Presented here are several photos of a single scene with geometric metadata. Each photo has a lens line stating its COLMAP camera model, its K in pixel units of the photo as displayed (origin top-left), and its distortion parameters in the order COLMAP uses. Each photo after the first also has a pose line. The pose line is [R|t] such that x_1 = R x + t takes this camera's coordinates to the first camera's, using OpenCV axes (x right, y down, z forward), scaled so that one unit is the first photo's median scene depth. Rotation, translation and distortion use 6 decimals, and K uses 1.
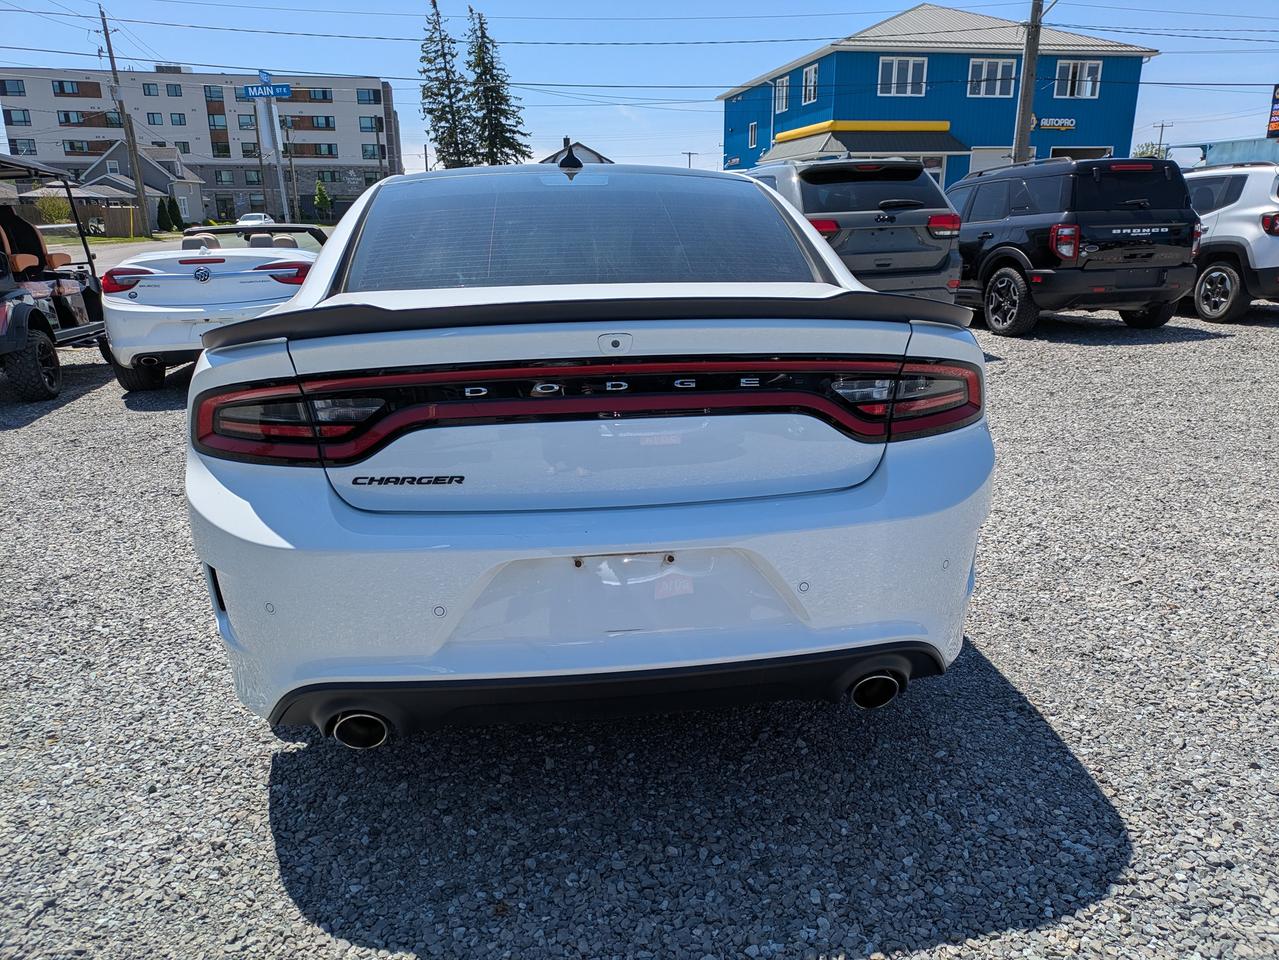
lens RADIAL K [[952.0, 0, 636.6], [0, 952.0, 480.4], [0, 0, 1]] dist [0.037577, -0.025265]
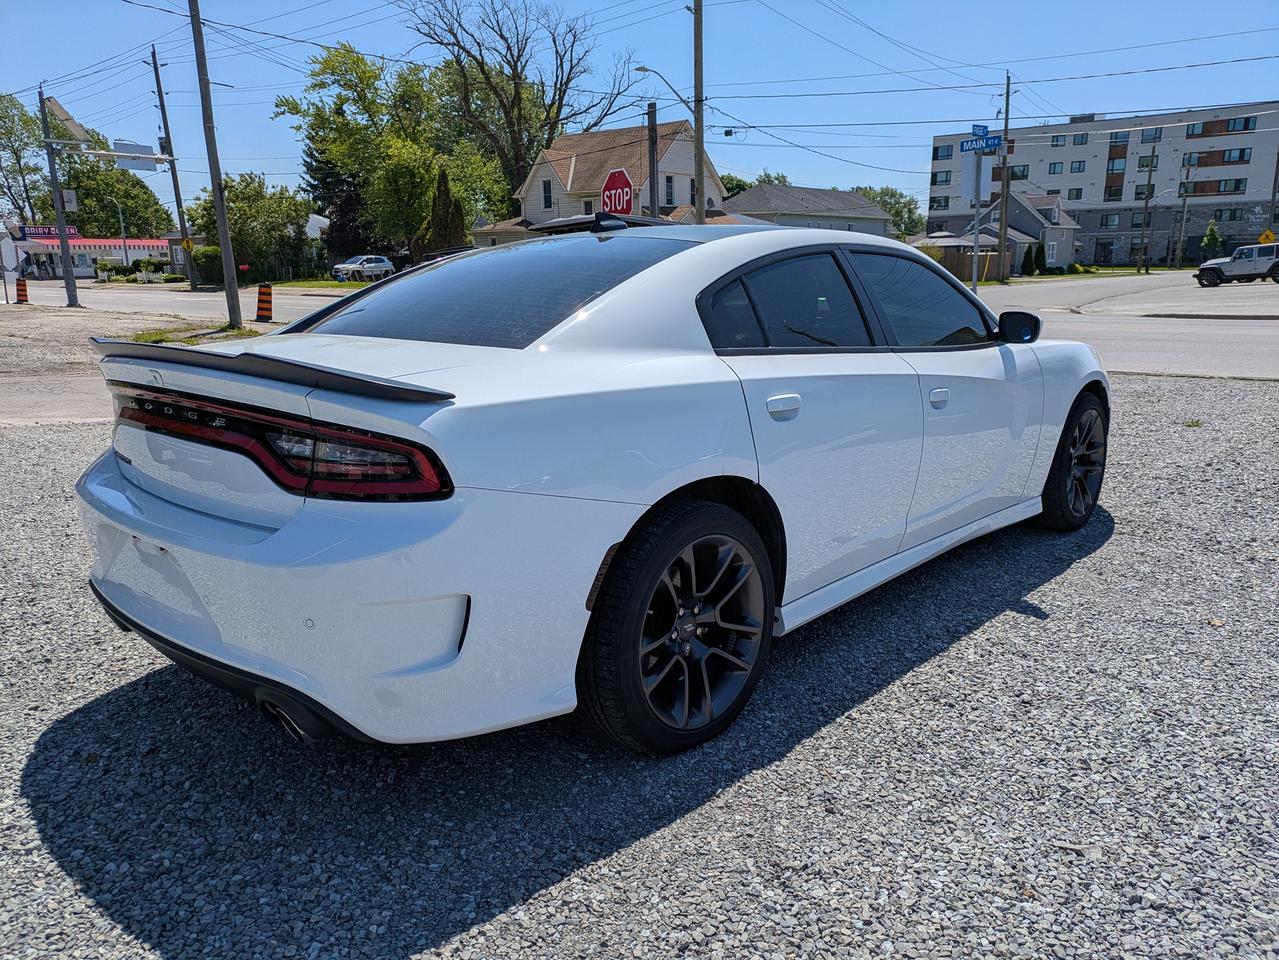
lens RADIAL K [[952.0, 0, 652.8], [0, 952.0, 485.9], [0, 0, 1]] dist [0.037577, -0.025265]
pose [[0.629556, 0.174806, -0.757035, 1.352759], [-0.201687, 0.977729, 0.058042, -0.197356], [0.750321, 0.116143, 0.650792, 0.588615]]
